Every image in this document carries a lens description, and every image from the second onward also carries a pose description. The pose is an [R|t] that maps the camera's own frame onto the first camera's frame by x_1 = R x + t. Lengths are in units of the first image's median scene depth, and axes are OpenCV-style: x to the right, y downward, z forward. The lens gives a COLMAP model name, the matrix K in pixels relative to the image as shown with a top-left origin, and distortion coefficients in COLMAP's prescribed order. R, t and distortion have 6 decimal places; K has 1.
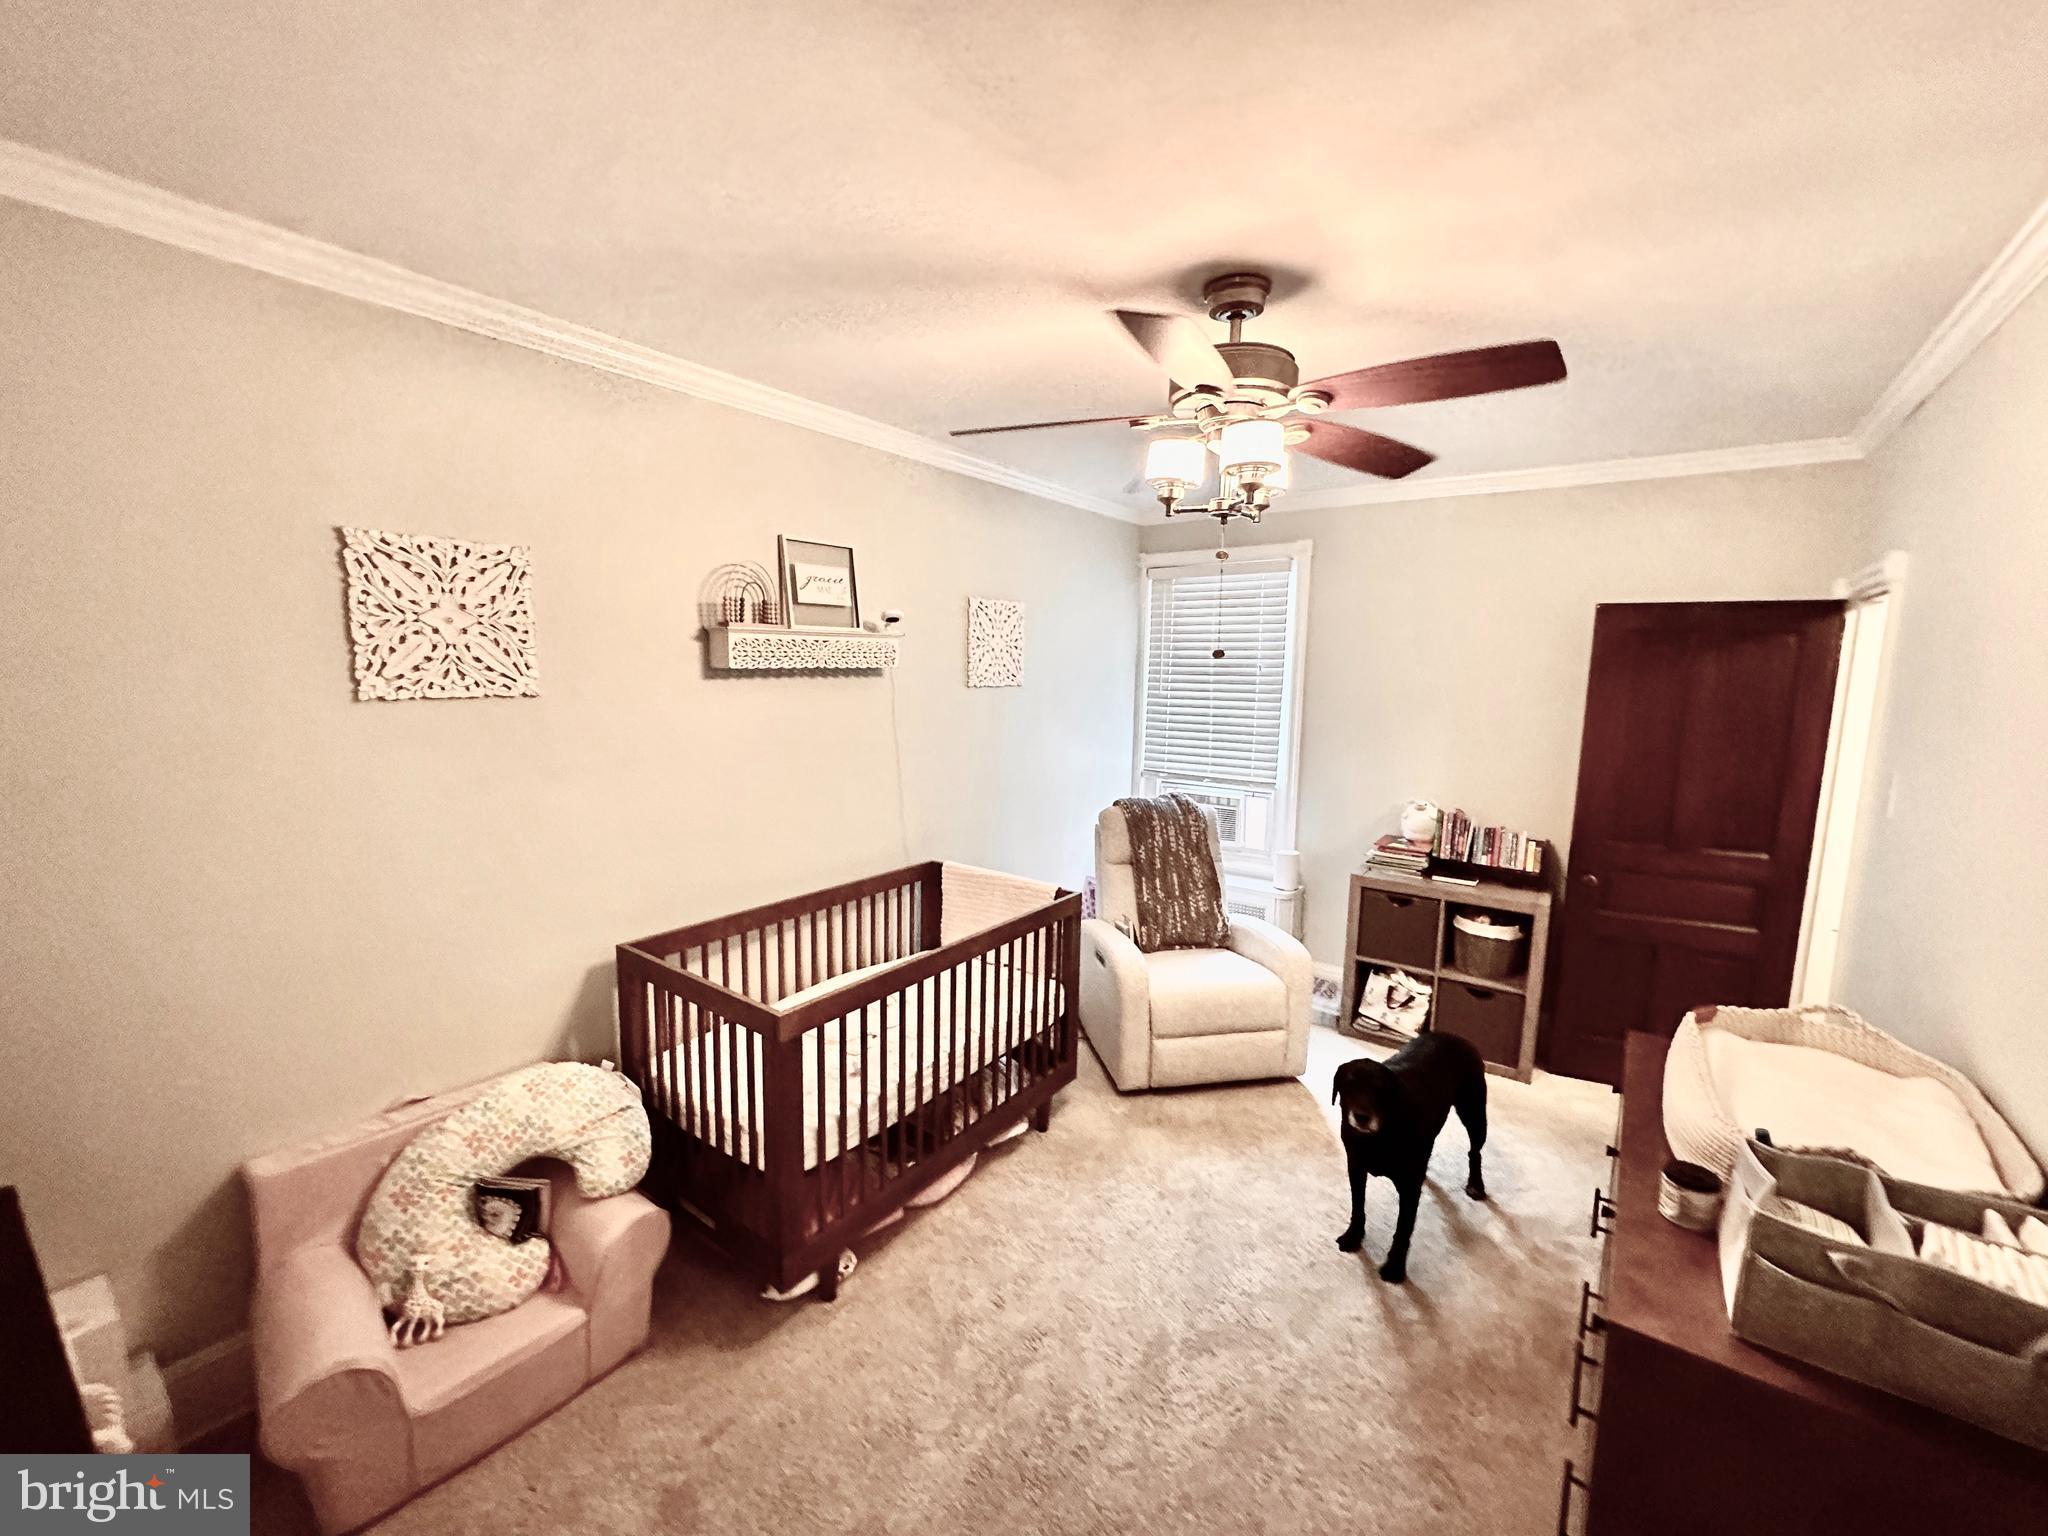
lens RADIAL K [[826.2, 0, 1016.8], [0, 826.2, 812.4], [0, 0, 1]] dist [0.017198, 0.000108]
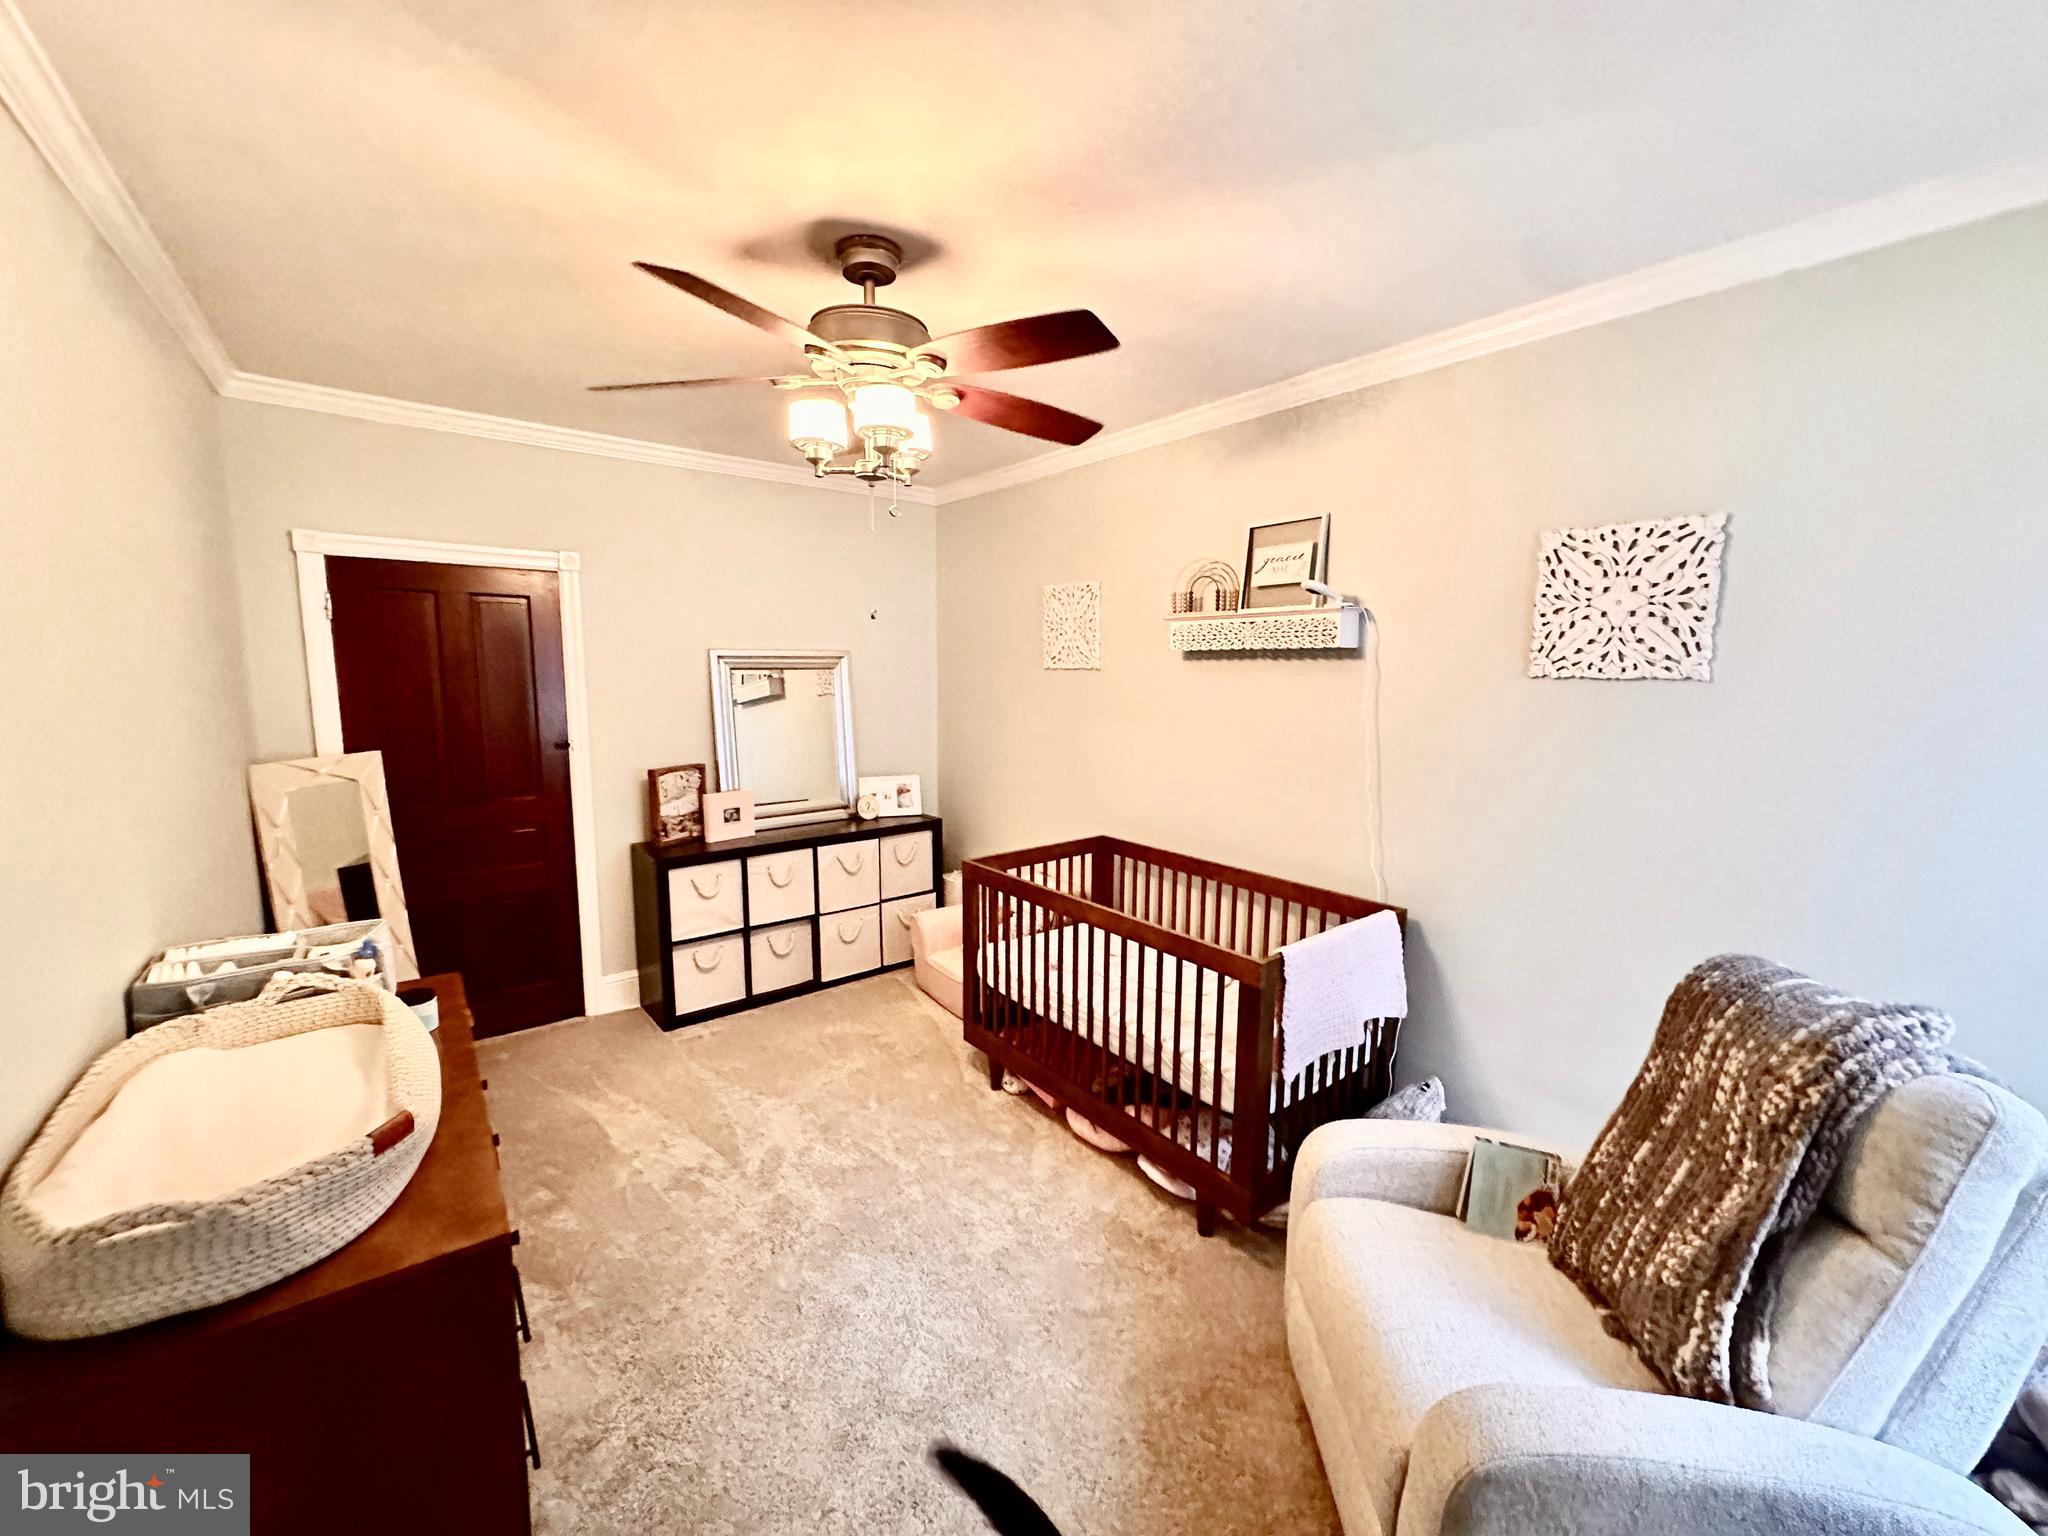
lens RADIAL K [[813.7, 0, 1024.0], [0, 813.7, 768.0], [0, 0, 1]] dist [0.000552, 0.000255]
pose [[-0.255636, 0.133999, -0.957442, 0.616776], [-0.161768, 0.970456, 0.179012, -0.125896], [0.953143, 0.200645, -0.226407, 0.749500]]
